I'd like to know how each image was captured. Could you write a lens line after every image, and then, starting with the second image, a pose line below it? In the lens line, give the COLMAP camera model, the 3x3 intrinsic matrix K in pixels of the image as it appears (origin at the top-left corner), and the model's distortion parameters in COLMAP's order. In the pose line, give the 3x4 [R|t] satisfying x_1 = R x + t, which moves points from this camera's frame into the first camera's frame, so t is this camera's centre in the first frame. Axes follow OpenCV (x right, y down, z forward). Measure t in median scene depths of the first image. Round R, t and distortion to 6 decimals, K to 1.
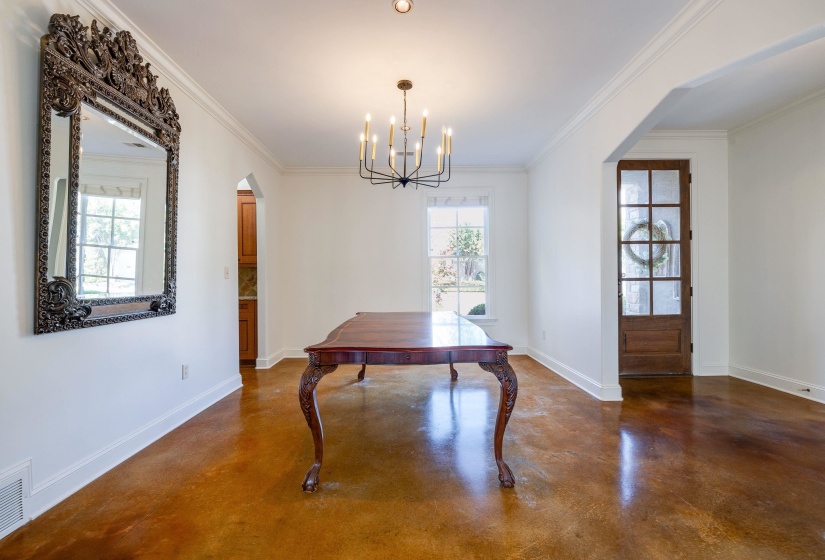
lens RADIAL K [[357.7, 0, 416.6], [0, 357.7, 278.0], [0, 0, 1]] dist [-0.002316, -0.000391]
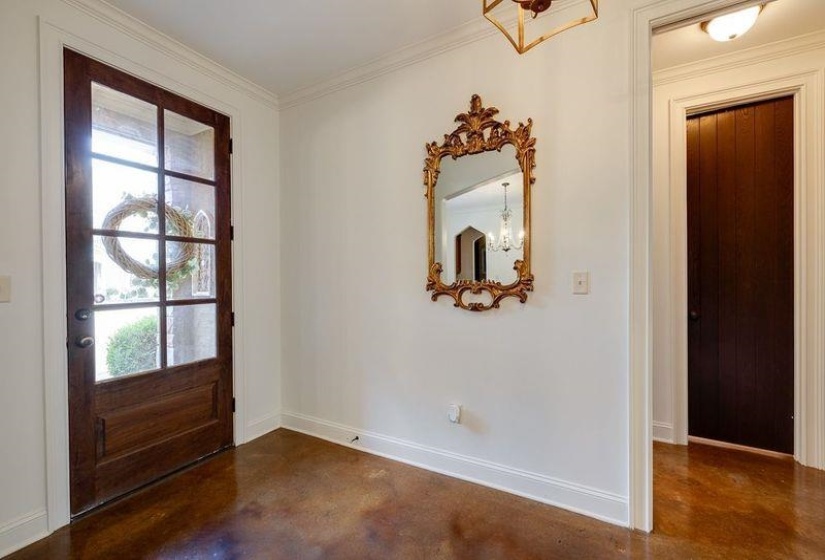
lens RADIAL K [[344.0, 0, 412.5], [0, 344.0, 280.0], [0, 0, 1]] dist [0.001076, 0.000032]
pose [[0.510805, 0.001354, 0.859695, 0.394164], [0.004792, 0.999979, -0.004422, -0.029488], [-0.859683, 0.006378, 0.510788, 0.392798]]
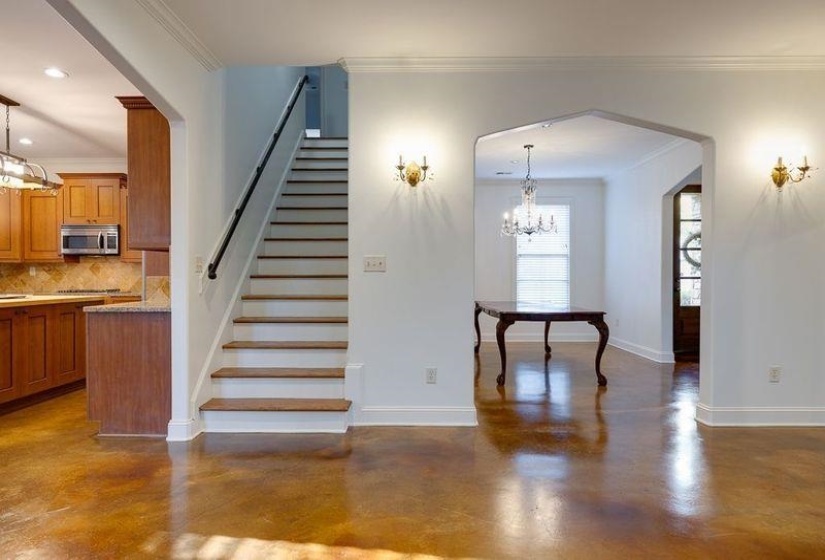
lens RADIAL K [[495.1, 0, 420.3], [0, 495.1, 278.2], [0, 0, 1]] dist [-0.002989, -0.000849]
pose [[0.999729, 0.008923, -0.021498, -0.319873], [-0.008746, 0.999927, 0.008299, -0.001110], [0.021570, -0.008109, 0.999734, -0.794620]]
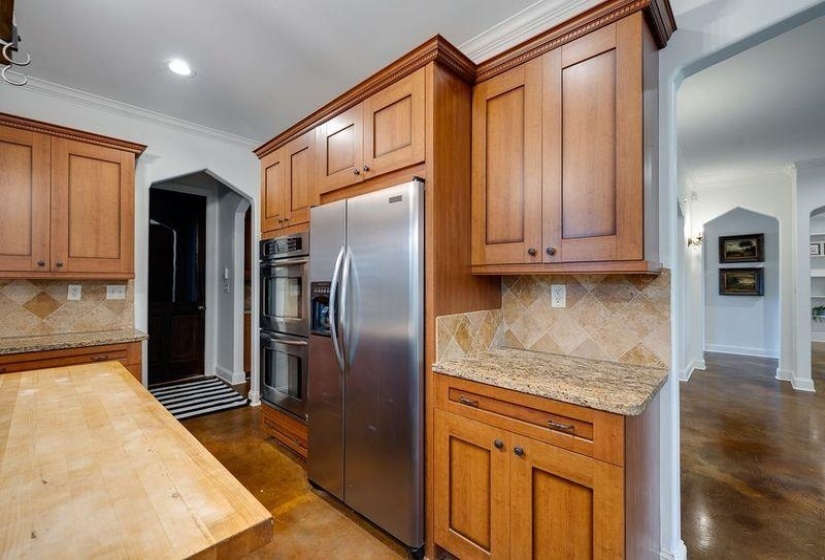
lens RADIAL K [[344.0, 0, 412.5], [0, 344.0, 280.0], [0, 0, 1]] dist [0.001076, 0.000032]
pose [[0.704656, 0.016161, 0.709365, -1.258157], [-0.007896, 0.999857, -0.014935, -0.028194], [-0.709505, 0.004923, 0.704683, 0.015072]]
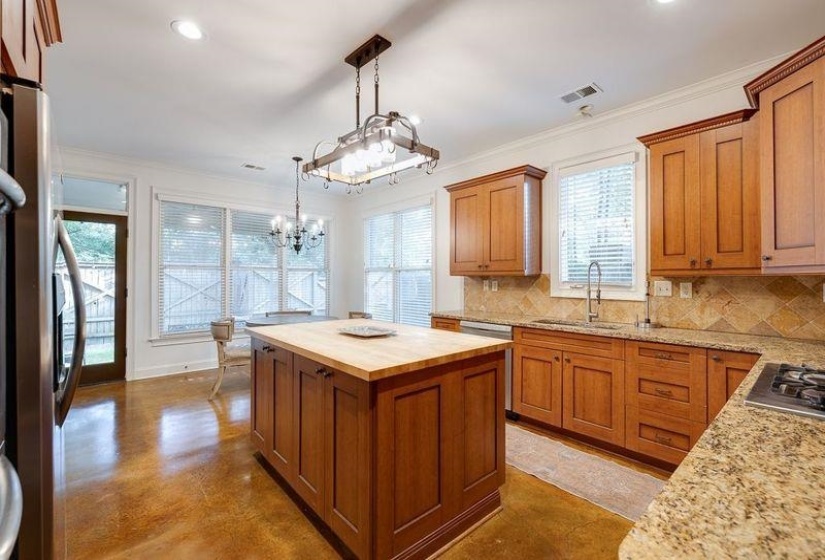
lens RADIAL K [[357.7, 0, 416.6], [0, 357.7, 278.0], [0, 0, 1]] dist [-0.002316, -0.000391]
pose [[-0.764887, 0.005576, -0.644140, -1.021113], [0.006372, 0.999979, 0.001091, -0.027337], [0.644133, -0.003270, -0.764907, 0.875792]]
